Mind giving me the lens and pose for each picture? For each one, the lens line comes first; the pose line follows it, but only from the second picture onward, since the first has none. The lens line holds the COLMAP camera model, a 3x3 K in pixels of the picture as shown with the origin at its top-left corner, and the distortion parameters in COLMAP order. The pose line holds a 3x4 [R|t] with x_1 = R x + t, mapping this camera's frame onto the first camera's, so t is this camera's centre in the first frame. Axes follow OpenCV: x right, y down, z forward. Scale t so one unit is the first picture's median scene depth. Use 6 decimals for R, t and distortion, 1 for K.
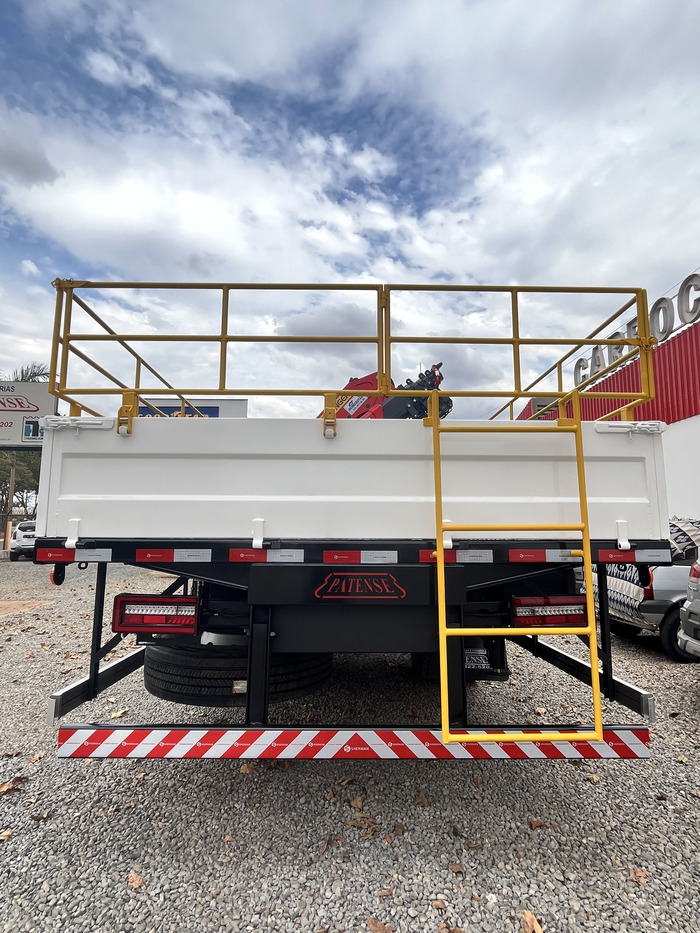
lens RADIAL K [[525.0, 0, 350.2], [0, 525.0, 449.9], [0, 0, 1]] dist [-0.000720, 0.000112]
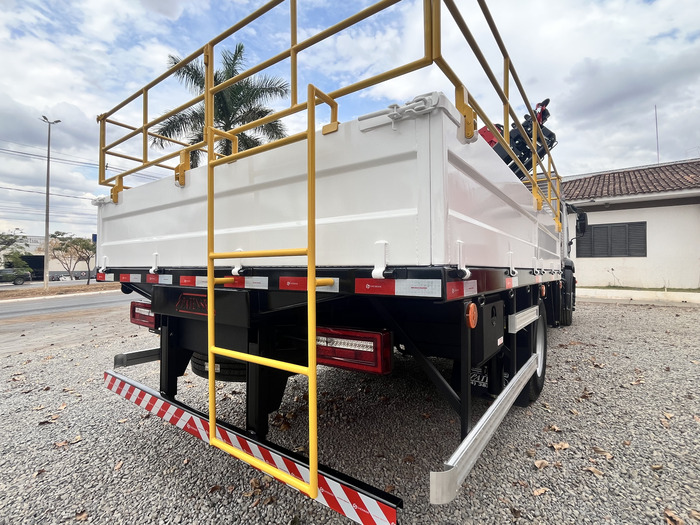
lens RADIAL K [[339.7, 0, 346.9], [0, 339.7, 261.0], [0, 0, 1]] dist [-0.004051, 0.000025]
pose [[0.807095, -0.015933, -0.590206, 0.773891], [0.084034, 0.992559, 0.088120, 0.116282], [0.584410, -0.120719, 0.802429, 0.574179]]
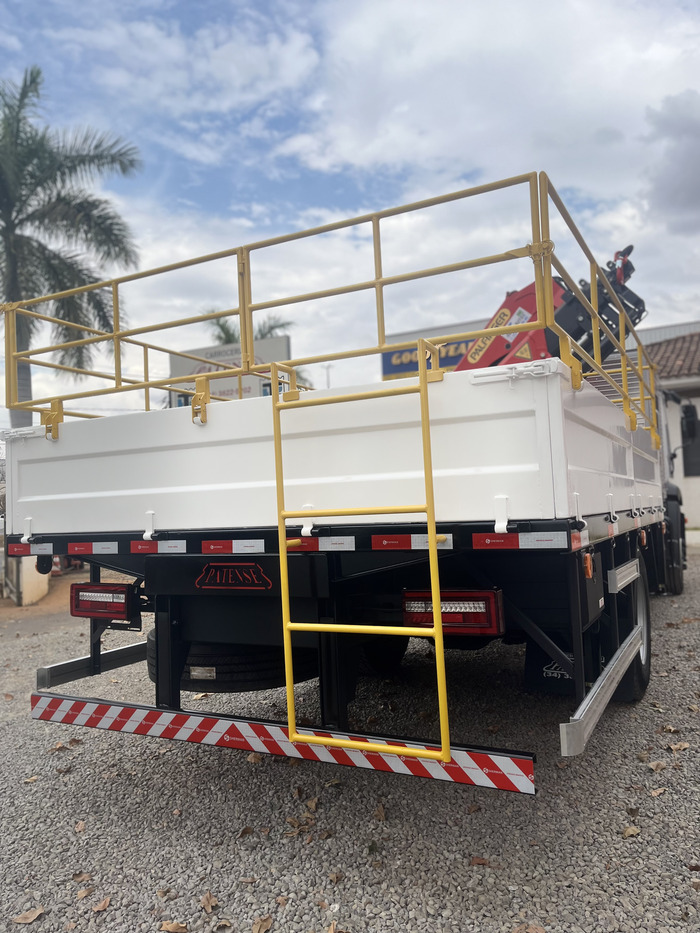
lens RADIAL K [[684.2, 0, 350.0], [0, 684.2, 466.5], [0, 0, 1]] dist [0.060138, -0.077136]
pose [[0.881618, -0.068140, -0.467019, 0.802085], [0.109528, 0.992047, 0.062020, 0.004829], [0.459079, -0.105830, 0.882070, 0.010240]]
